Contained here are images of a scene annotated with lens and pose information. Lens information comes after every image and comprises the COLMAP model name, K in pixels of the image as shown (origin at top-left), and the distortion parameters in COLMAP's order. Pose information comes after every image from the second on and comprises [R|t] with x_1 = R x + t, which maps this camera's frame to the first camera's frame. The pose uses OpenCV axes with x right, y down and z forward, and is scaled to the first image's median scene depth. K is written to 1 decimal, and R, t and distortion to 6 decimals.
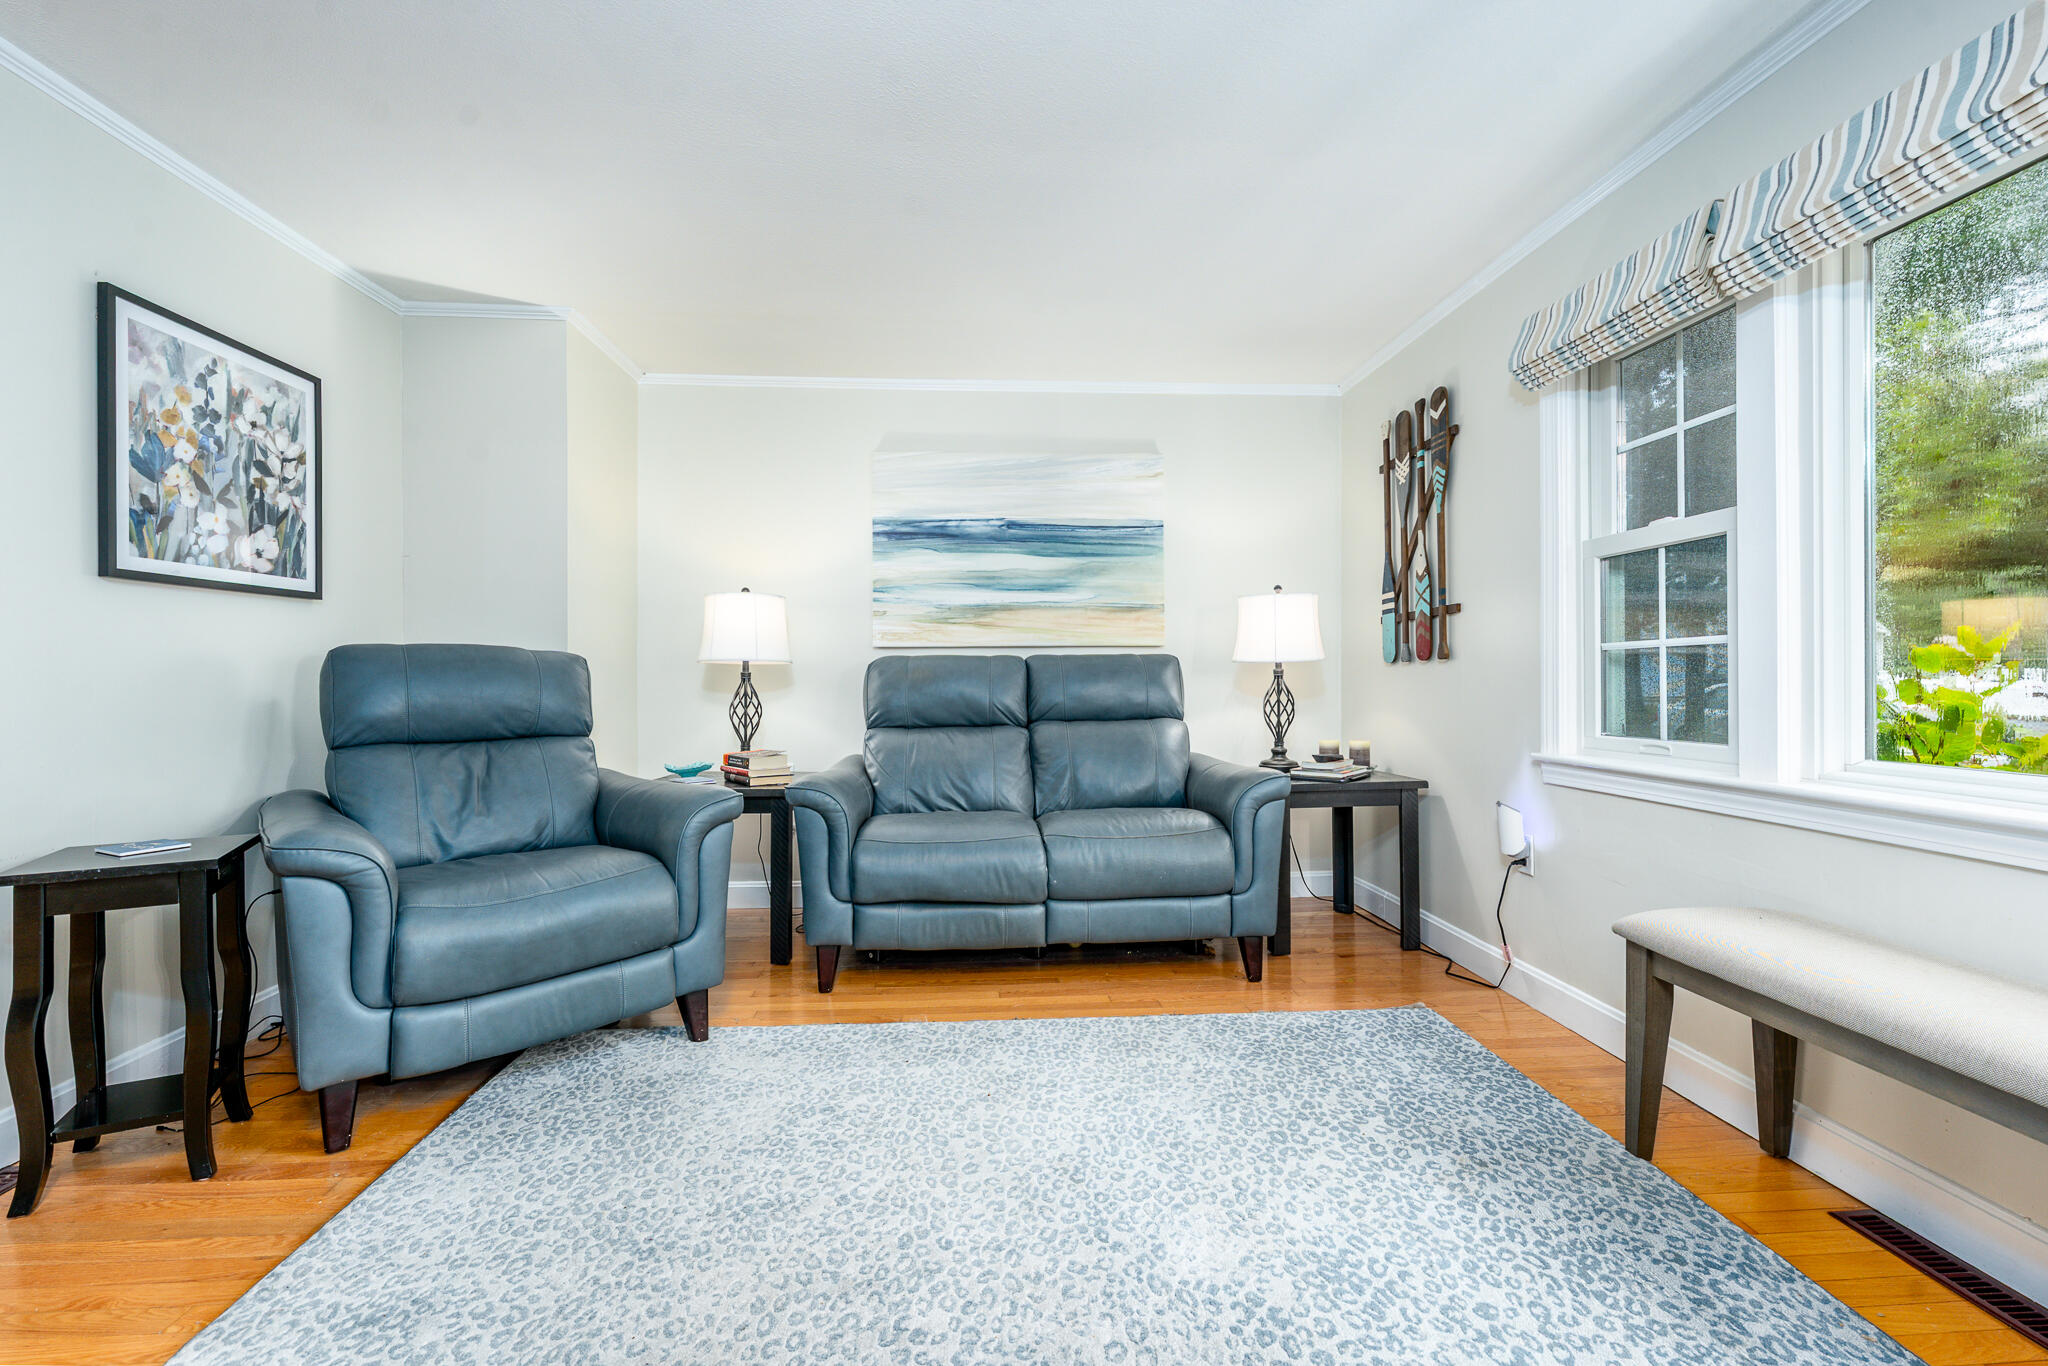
lens RADIAL K [[885.9, 0, 1023.1], [0, 885.9, 679.8], [0, 0, 1]] dist [0.002159, -0.001773]
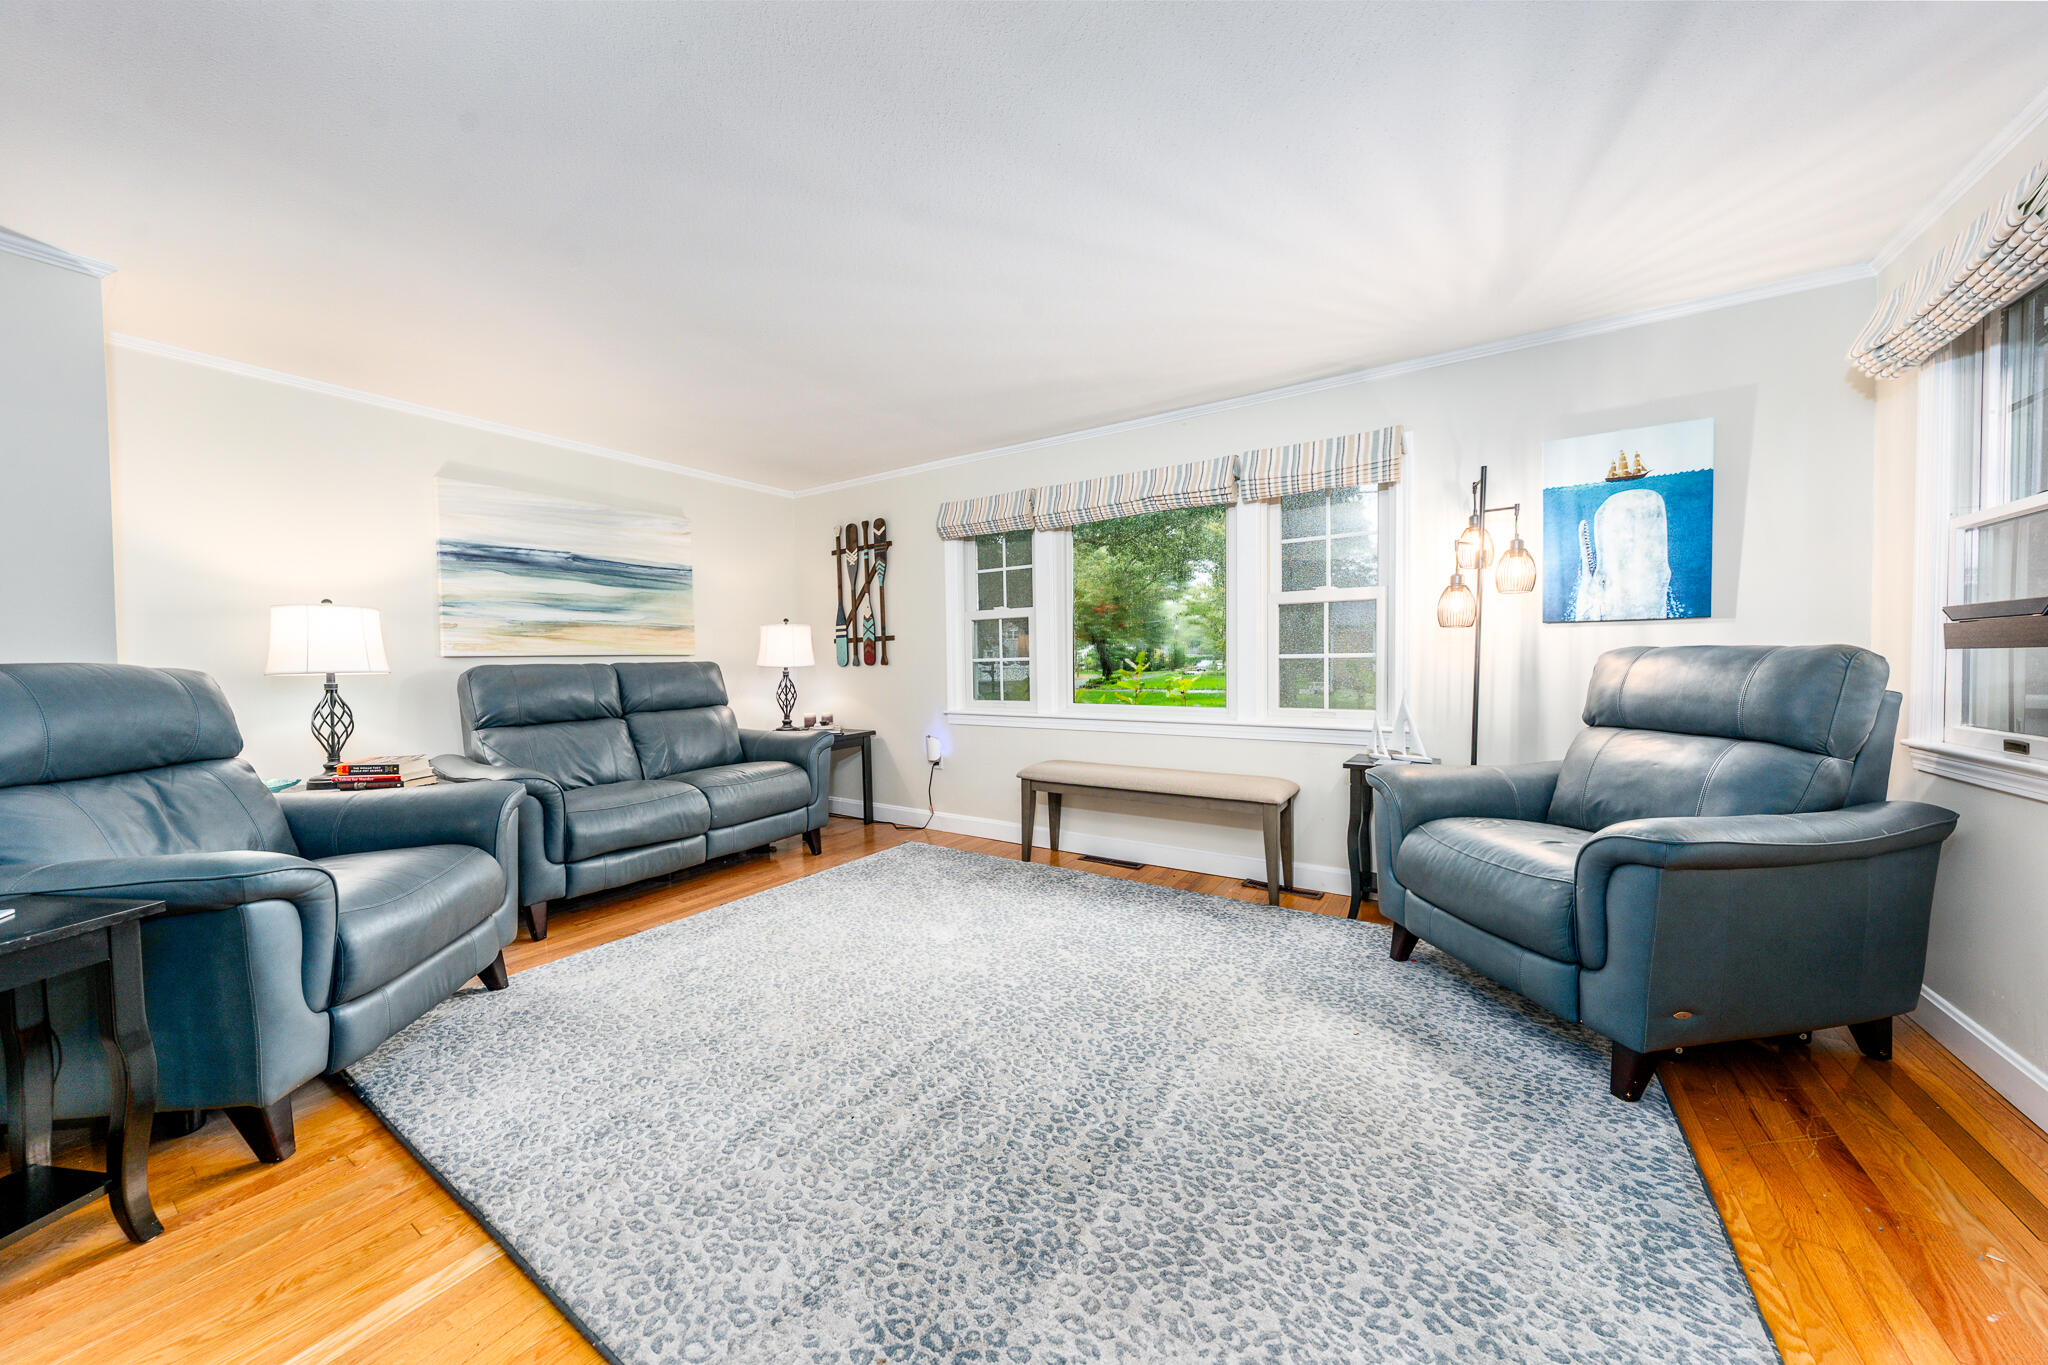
lens RADIAL K [[704.2, 0, 1021.6], [0, 704.2, 677.3], [0, 0, 1]] dist [0.000009, 0.000135]
pose [[0.591755, -0.026075, 0.805696, -0.562996], [0.014456, 0.999659, 0.021736, -0.024897], [-0.805988, -0.001215, 0.591930, -0.116702]]
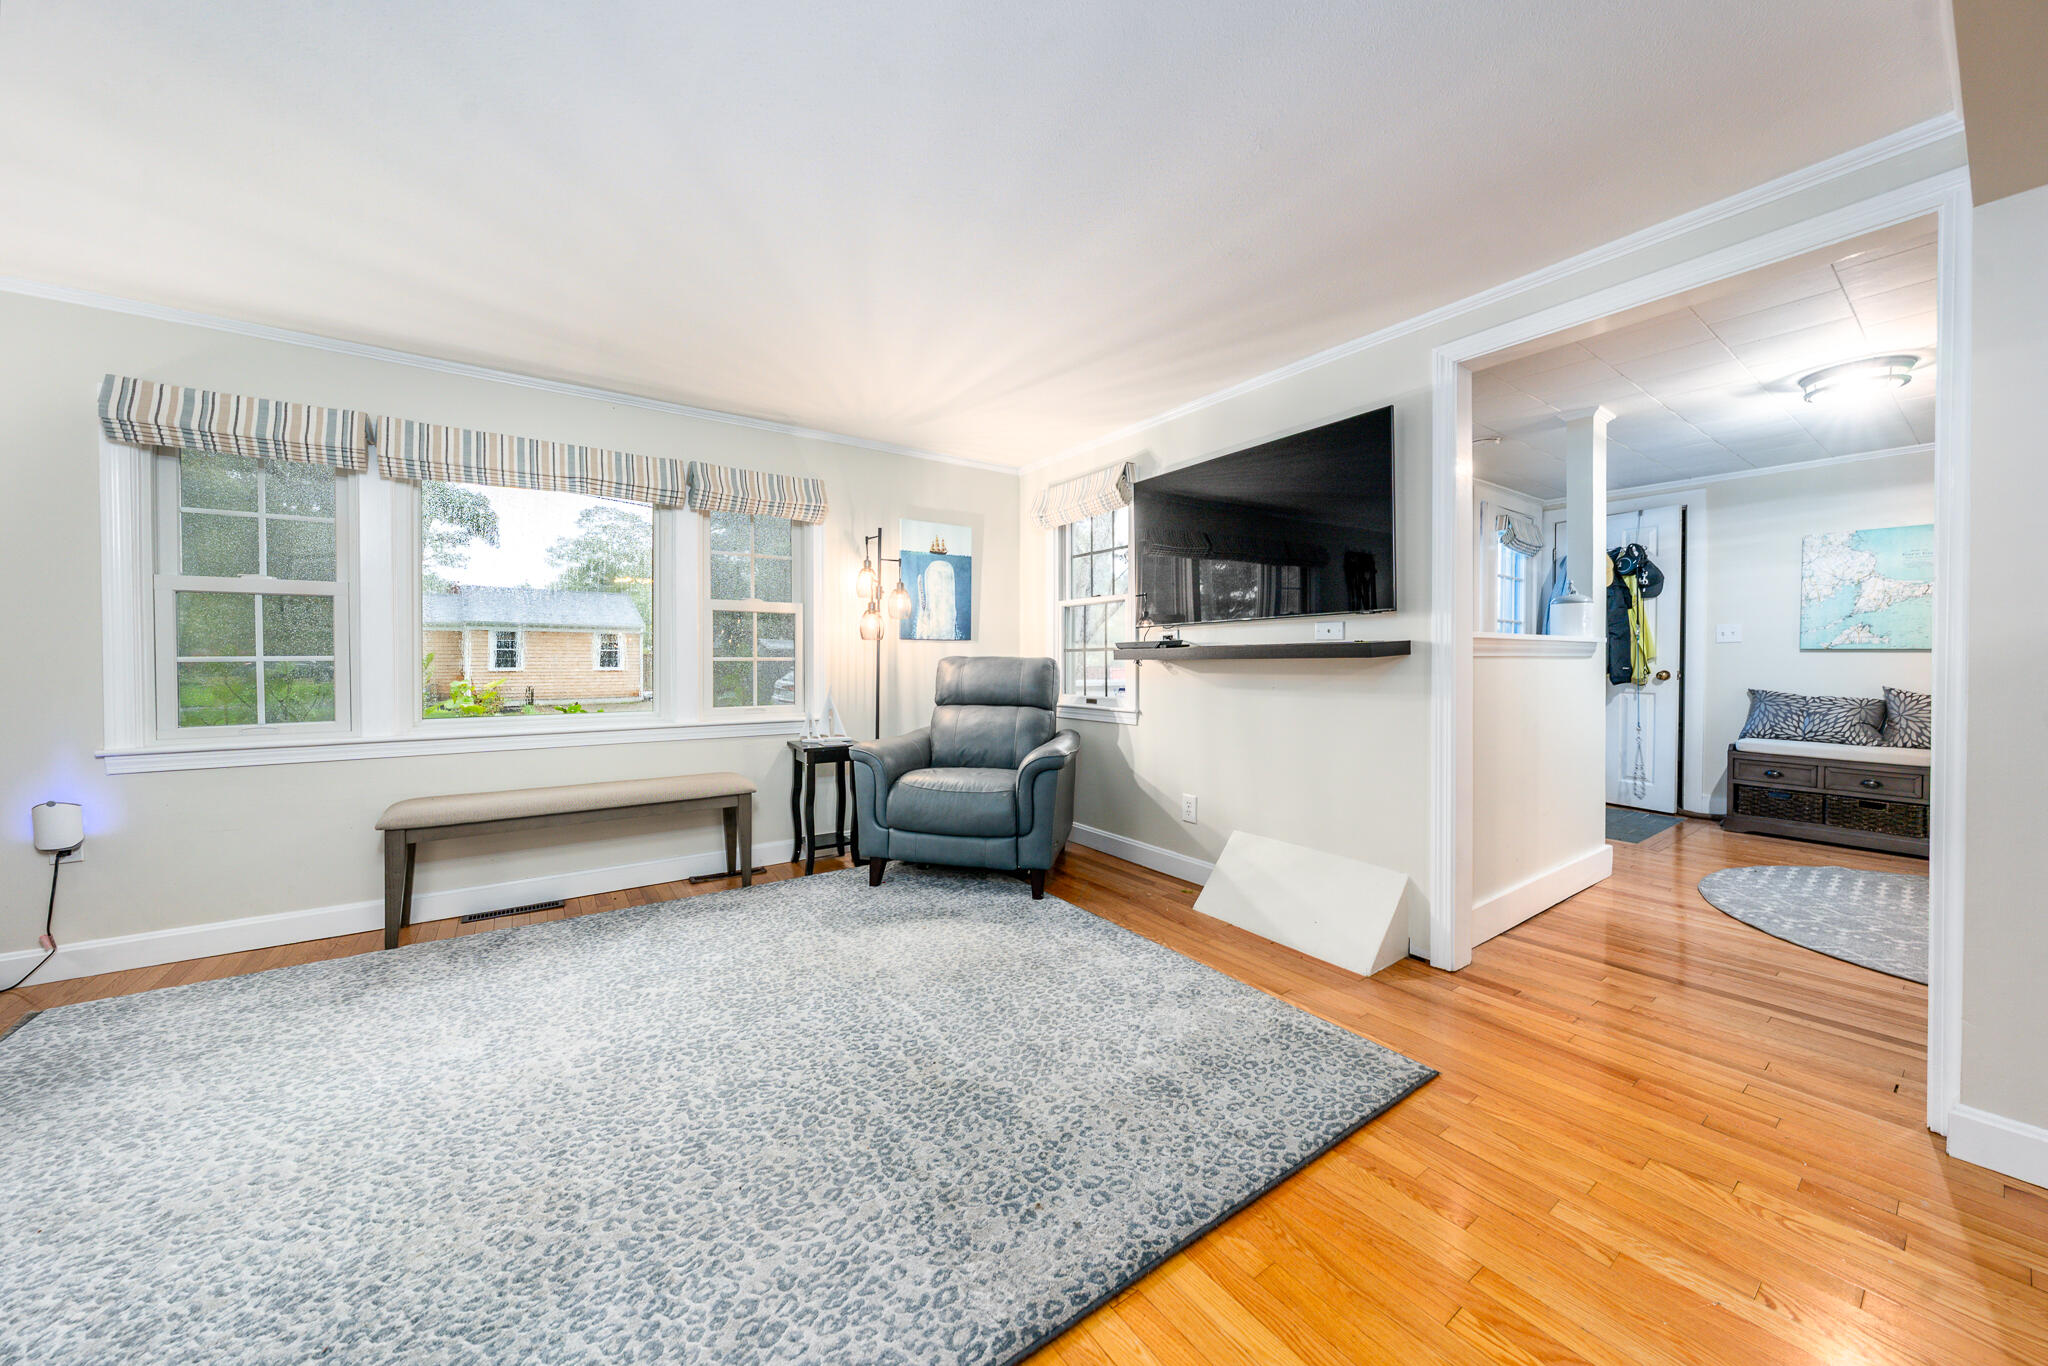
lens RADIAL K [[704.2, 0, 1022.1], [0, 704.2, 667.3], [0, 0, 1]] dist [0.000009, 0.000135]
pose [[-0.528816, -0.007518, 0.848703, -0.706501], [0.004157, 0.999926, 0.011447, -0.026226], [-0.848726, 0.009581, -0.528745, 0.399172]]
